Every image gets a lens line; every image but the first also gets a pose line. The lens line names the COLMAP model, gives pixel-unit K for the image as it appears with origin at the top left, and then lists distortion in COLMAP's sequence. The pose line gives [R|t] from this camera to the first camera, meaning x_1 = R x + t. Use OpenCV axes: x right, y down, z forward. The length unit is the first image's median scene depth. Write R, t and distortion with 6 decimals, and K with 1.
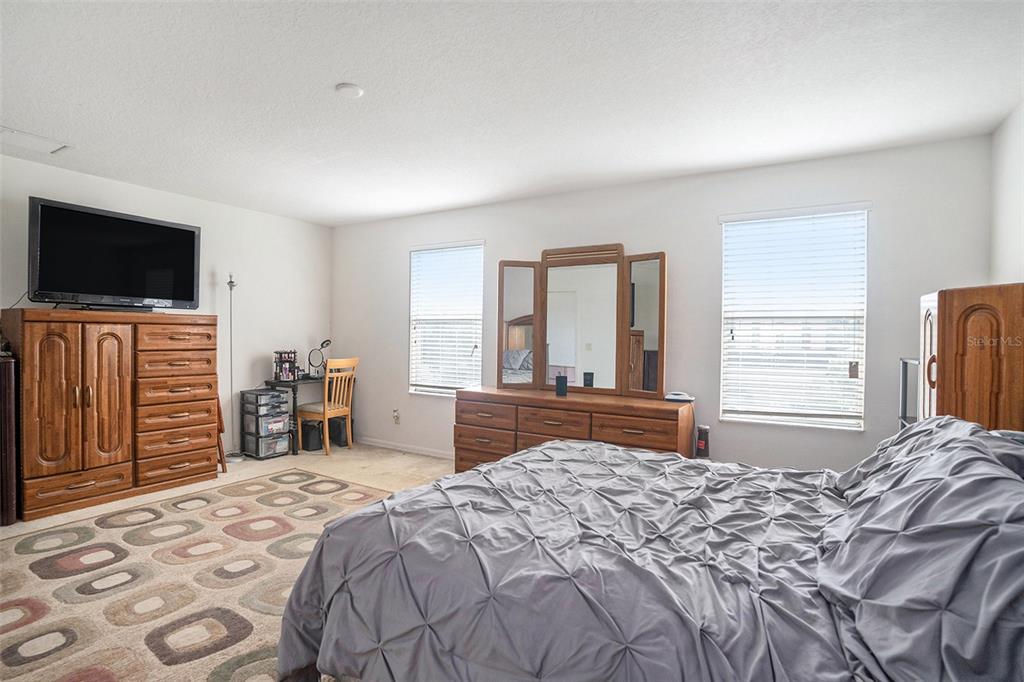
lens RADIAL K [[522.3, 0, 514.9], [0, 522.3, 326.5], [0, 0, 1]] dist [-0.035706, 0.001898]
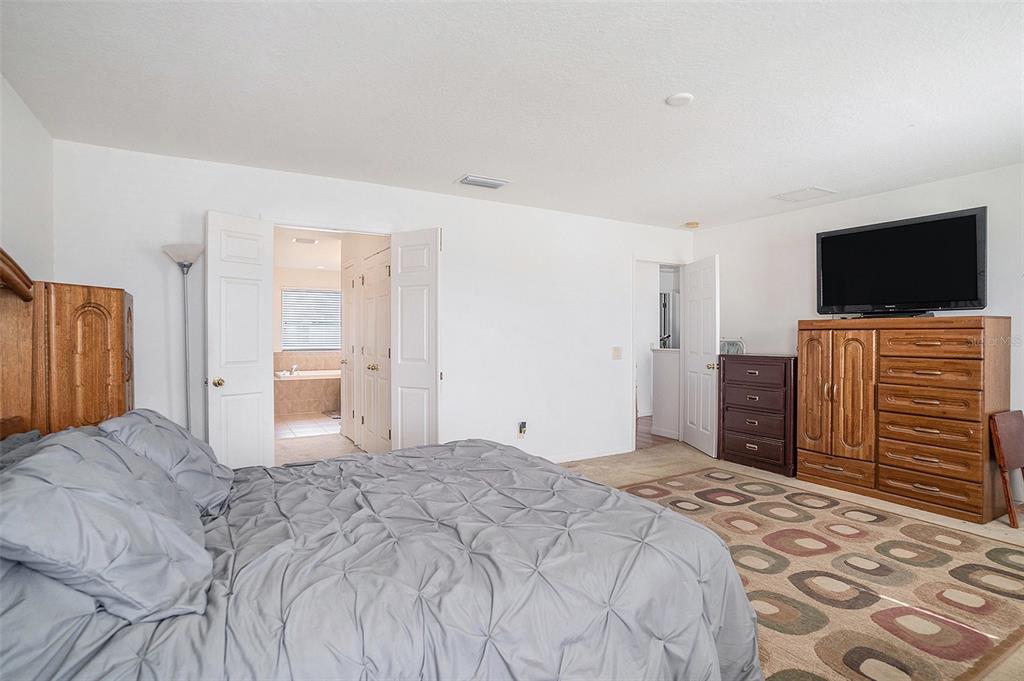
lens RADIAL K [[510.2, 0, 512.0], [0, 510.2, 340.5], [0, 0, 1]] dist [0.000607, 0.000229]
pose [[-0.478353, -0.007070, -0.878139, 0.504350], [0.001506, 0.999960, -0.008871, 0.025084], [0.878166, -0.005567, -0.478323, 0.855753]]
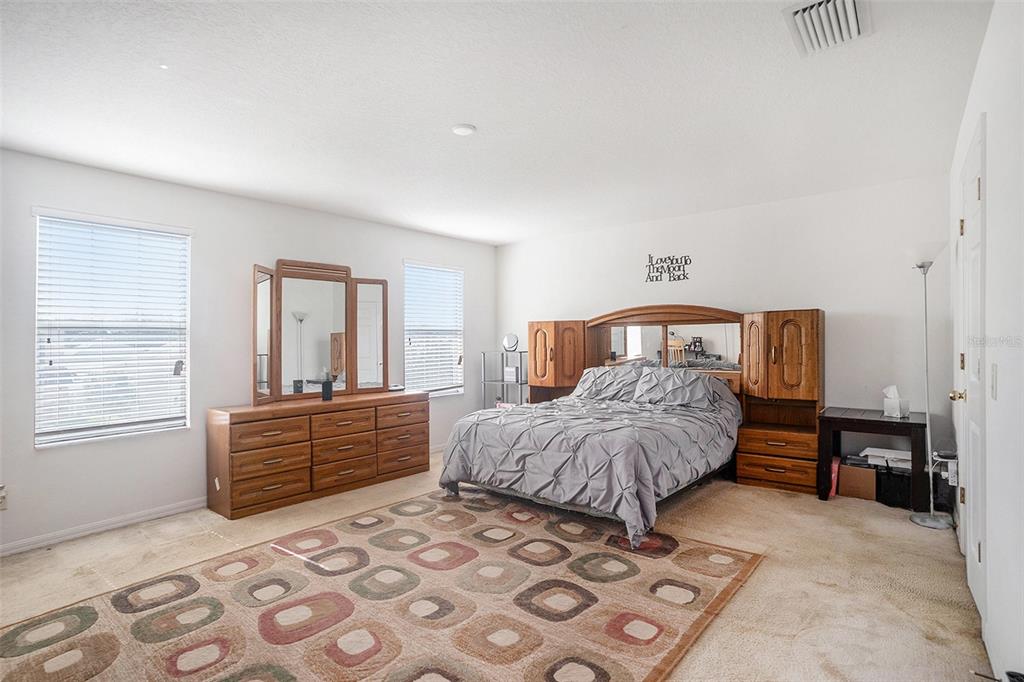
lens RADIAL K [[498.1, 0, 525.0], [0, 498.1, 342.0], [0, 0, 1]] dist [-0.054757, 0.033638]
pose [[0.111270, -0.016169, 0.993659, -0.990474], [0.005525, 0.999862, 0.015651, -0.002850], [-0.993775, 0.003749, 0.111344, 0.533510]]
